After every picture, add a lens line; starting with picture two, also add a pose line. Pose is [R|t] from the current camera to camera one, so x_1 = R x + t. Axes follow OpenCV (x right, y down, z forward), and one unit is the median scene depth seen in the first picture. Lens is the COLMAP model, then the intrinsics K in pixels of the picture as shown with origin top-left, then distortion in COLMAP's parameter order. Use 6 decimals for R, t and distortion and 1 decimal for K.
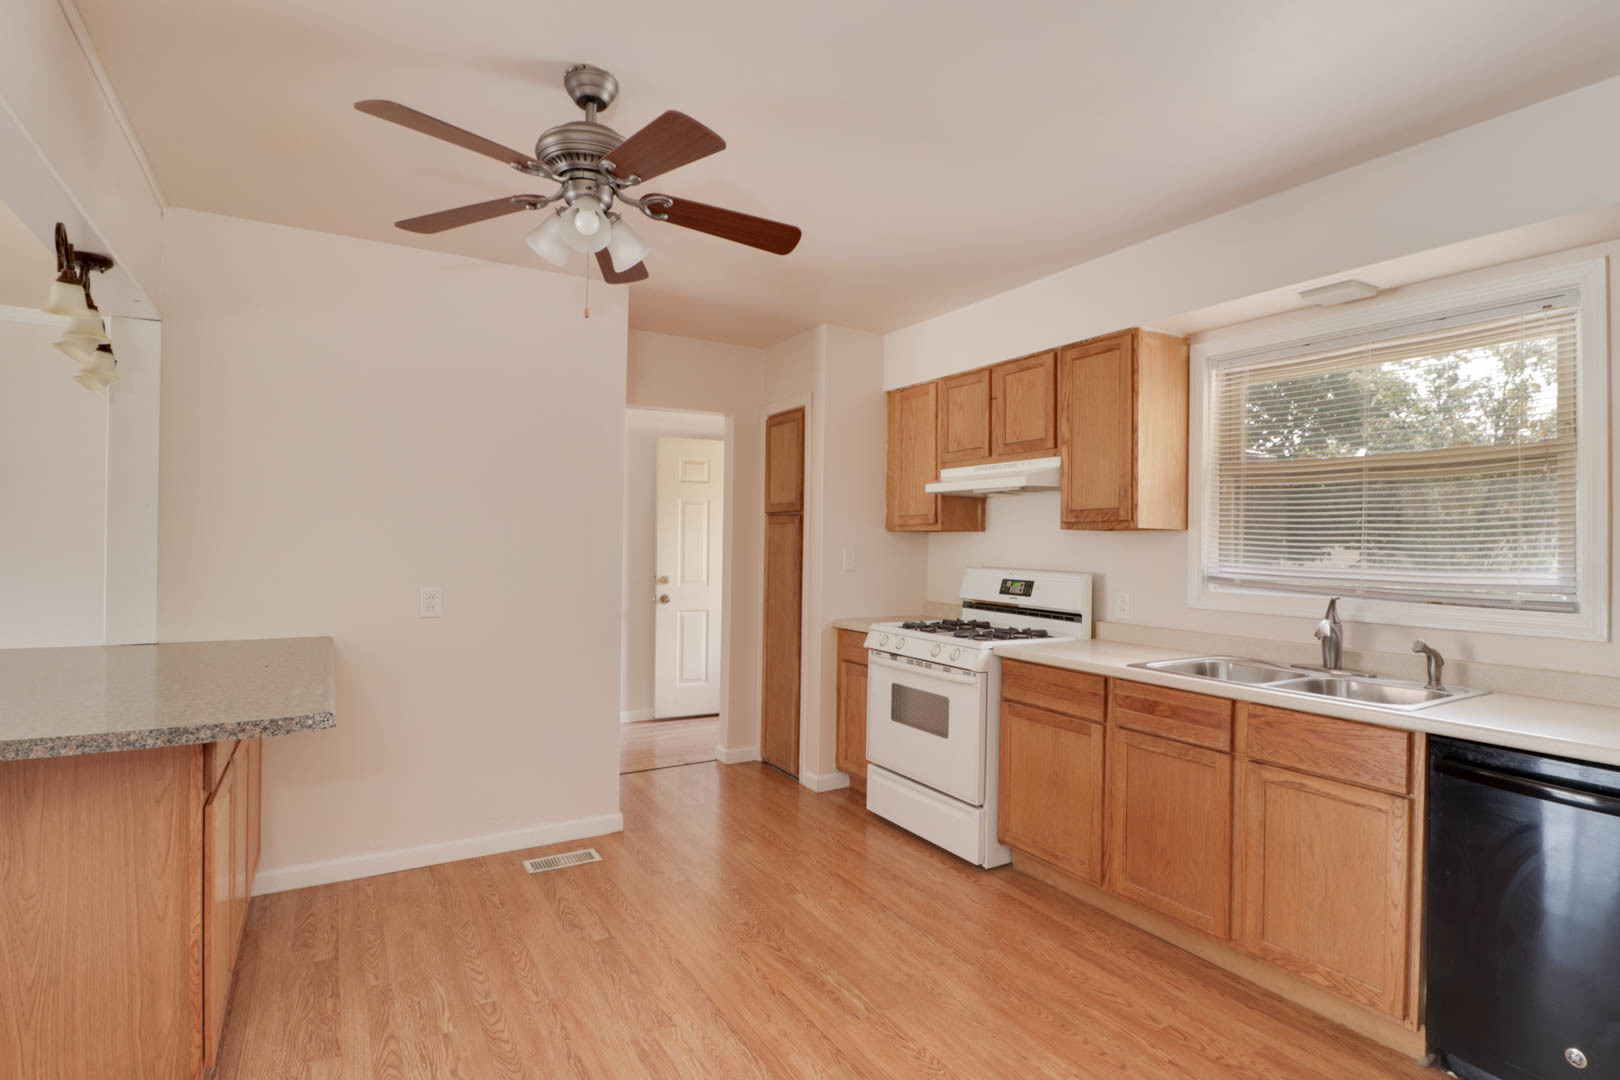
lens RADIAL K [[777.5, 0, 810.0], [0, 777.5, 540.0], [0, 0, 1]] dist [-0.006275, -0.001107]
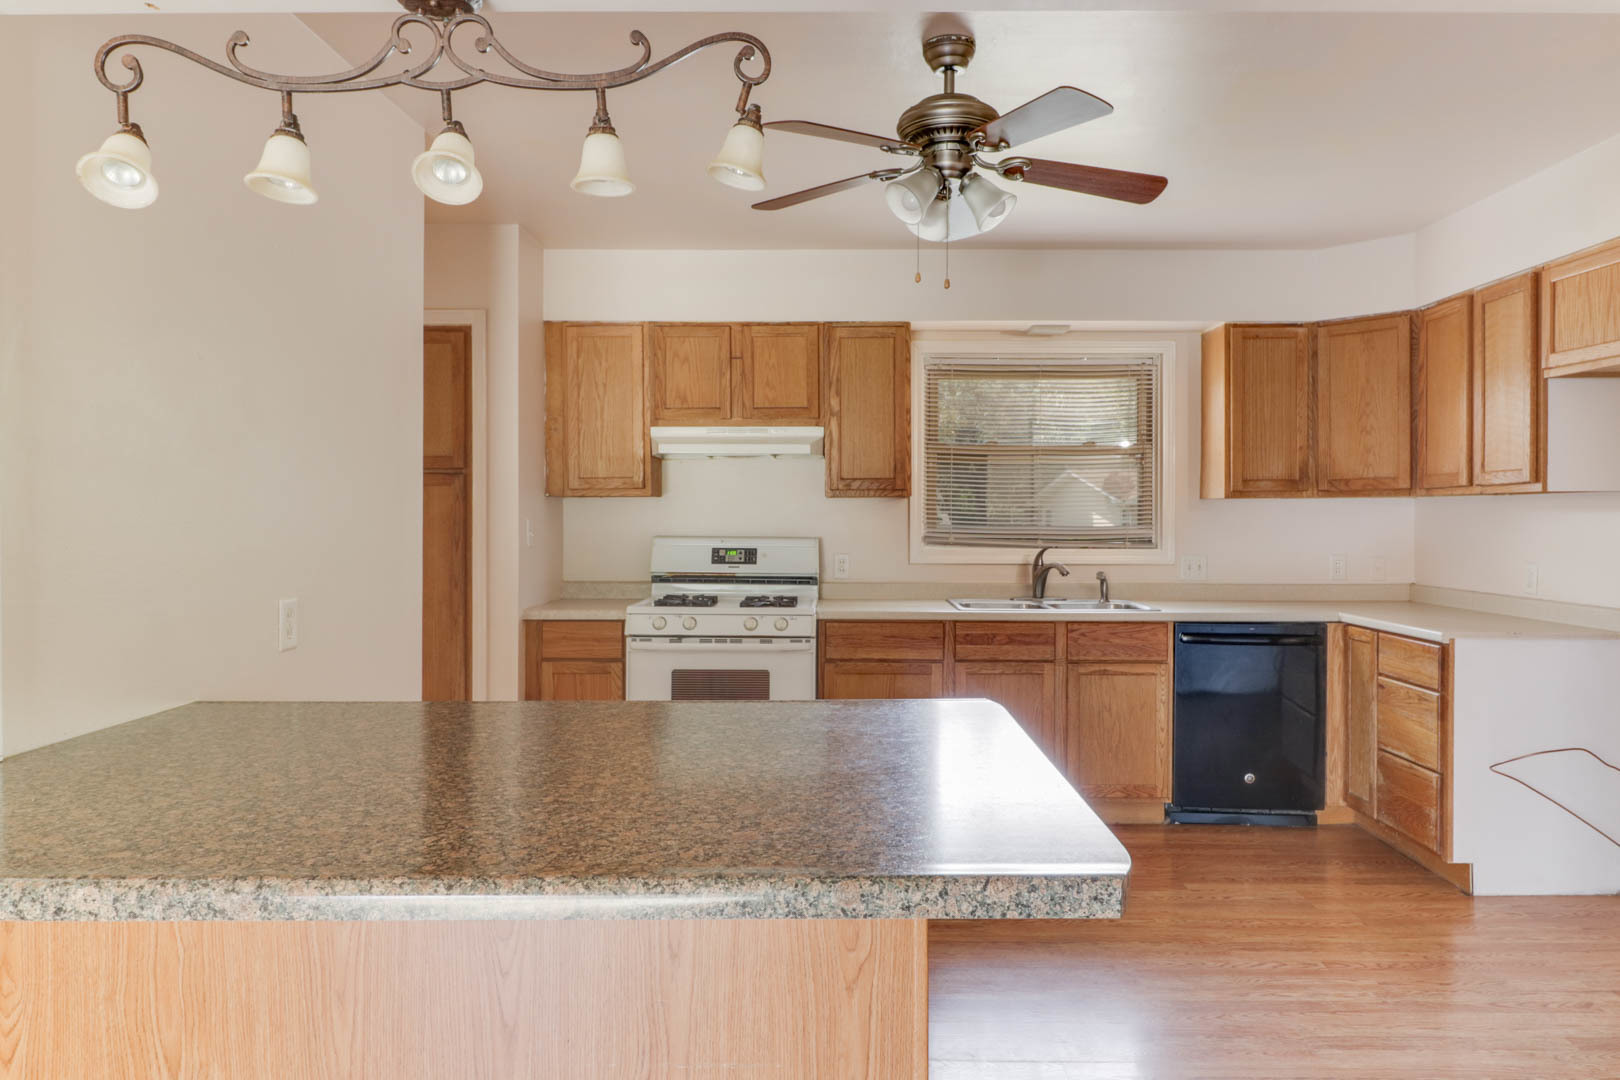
lens RADIAL K [[1055.0, 0, 807.5], [0, 1055.0, 514.2], [0, 0, 1]] dist [0.004451, 0.000457]
pose [[0.549354, -0.008505, 0.835547, -0.872953], [0.002124, 0.999959, 0.008782, -0.001962], [-0.835587, -0.003049, 0.549350, 0.233562]]
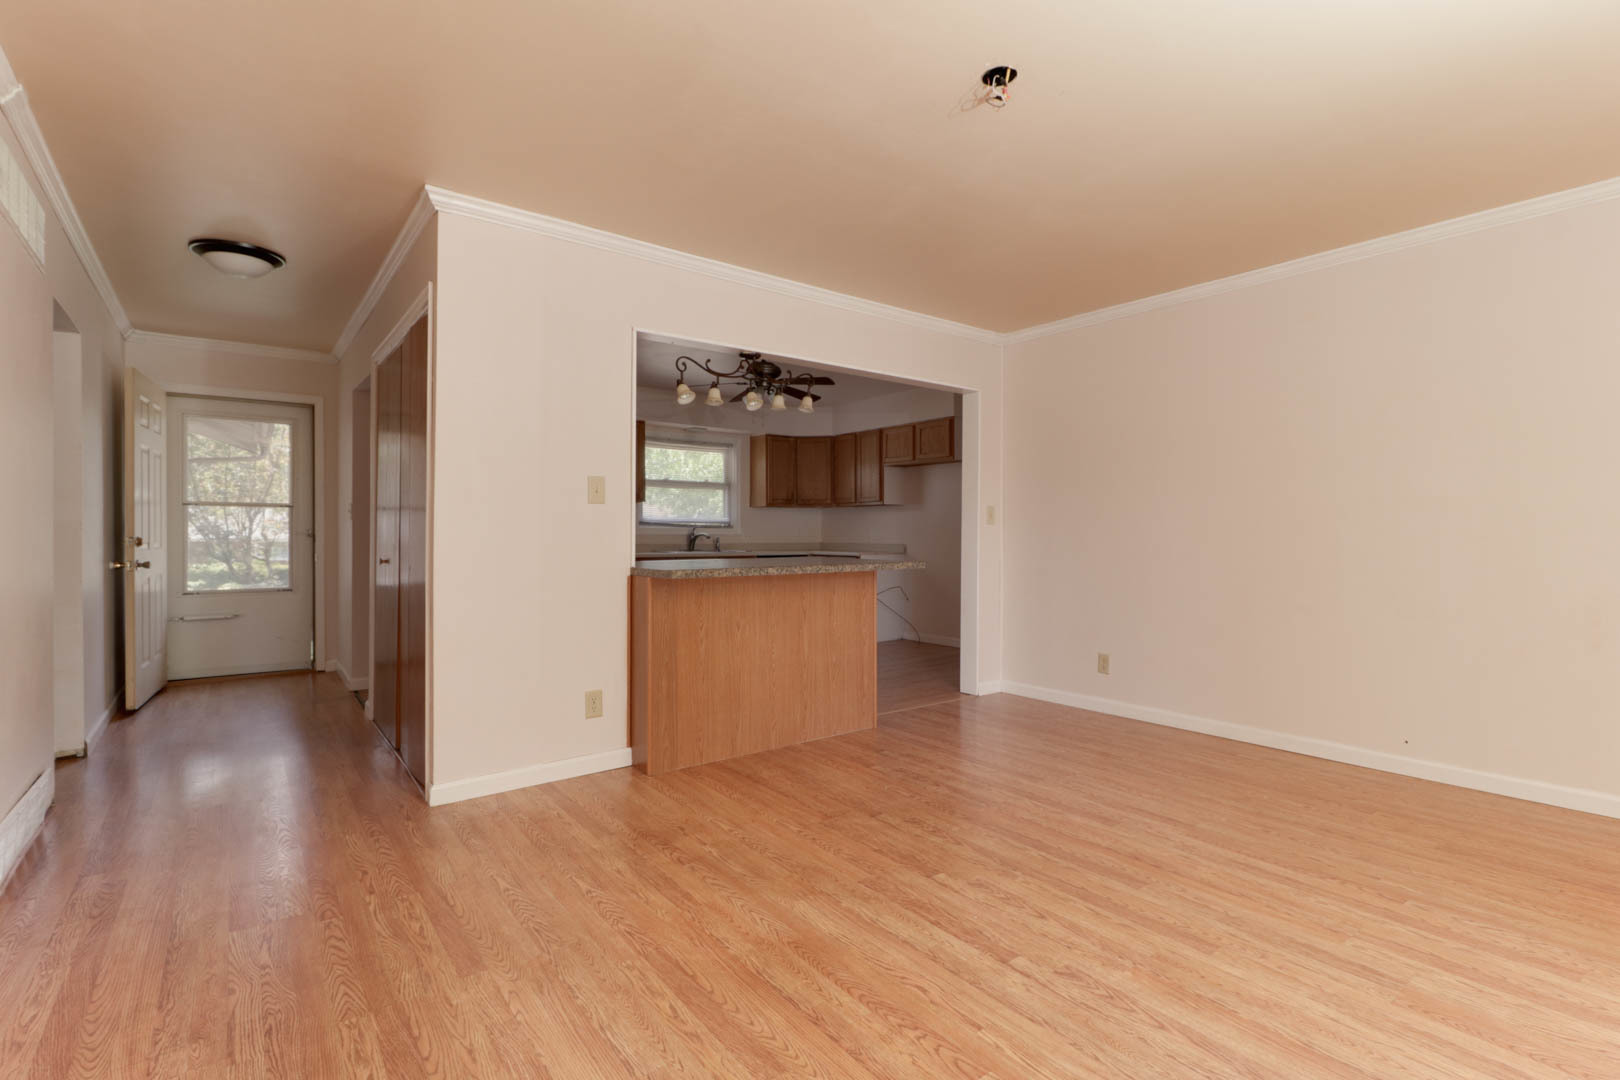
lens RADIAL K [[777.5, 0, 810.0], [0, 777.5, 540.0], [0, 0, 1]] dist [-0.006275, -0.001107]
pose [[-0.105812, -0.015983, 0.994258, -1.834816], [-0.004294, 0.999869, 0.015616, 0.056073], [-0.994377, -0.002617, -0.105867, 0.651738]]
